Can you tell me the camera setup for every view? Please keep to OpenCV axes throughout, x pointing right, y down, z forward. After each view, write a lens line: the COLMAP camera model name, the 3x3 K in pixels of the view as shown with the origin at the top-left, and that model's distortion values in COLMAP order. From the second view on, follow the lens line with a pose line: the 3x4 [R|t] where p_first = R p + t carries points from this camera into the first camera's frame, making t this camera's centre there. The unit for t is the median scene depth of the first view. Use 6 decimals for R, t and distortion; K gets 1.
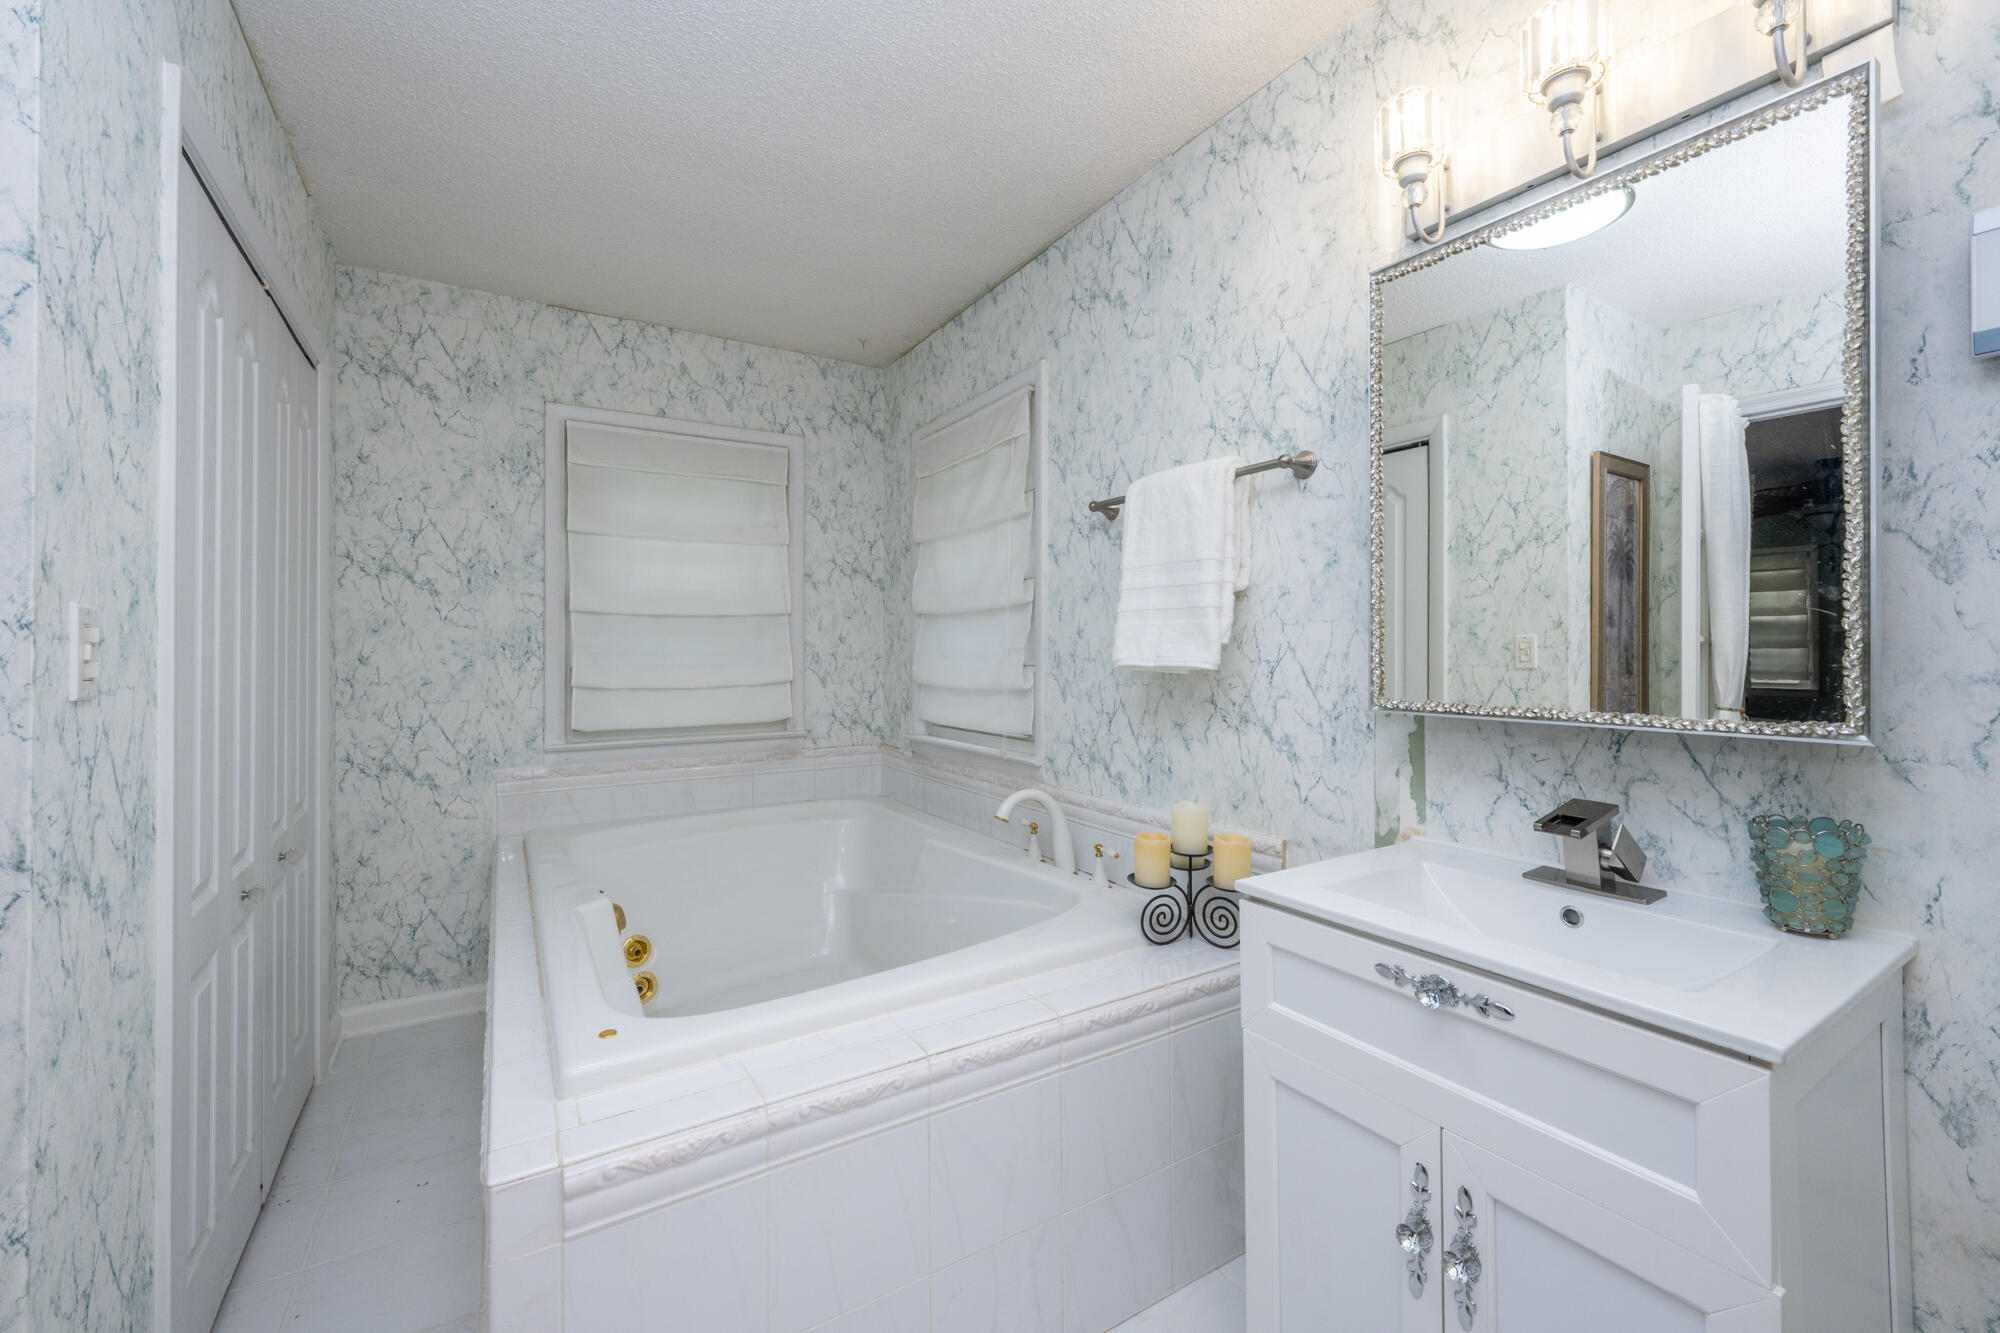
lens RADIAL K [[806.9, 0, 994.7], [0, 806.9, 659.4], [0, 0, 1]] dist [0.000068, 0.000112]
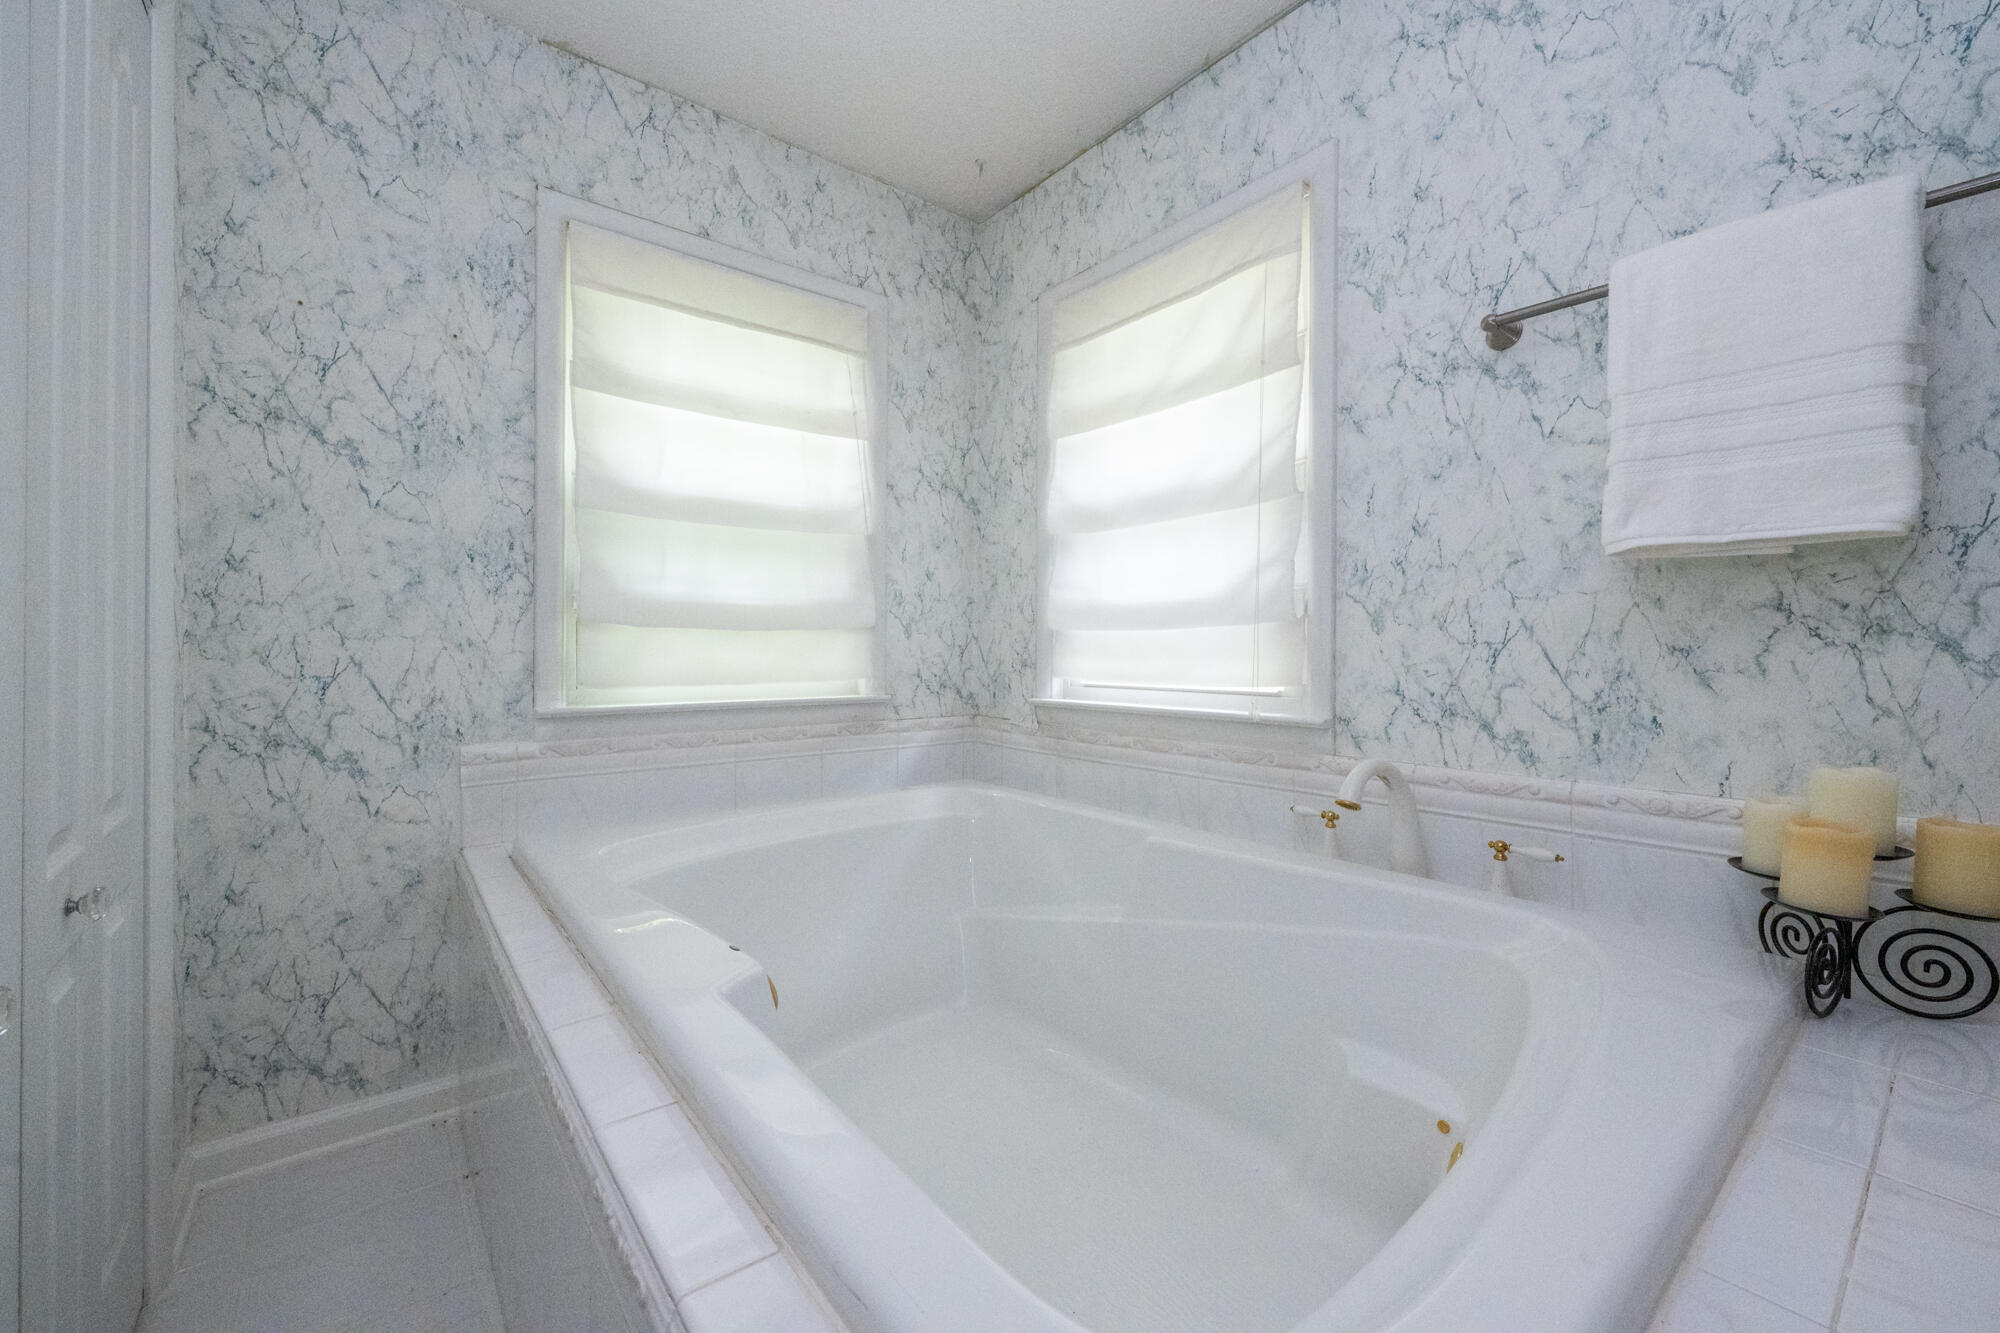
lens RADIAL K [[806.9, 0, 1008.6], [0, 806.9, 659.4], [0, 0, 1]] dist [0.000068, 0.000112]
pose [[0.992411, 0.004450, 0.122883, -0.266458], [-0.005155, 0.999972, 0.005419, 0.062833], [-0.122855, -0.006011, 0.992406, 0.311913]]
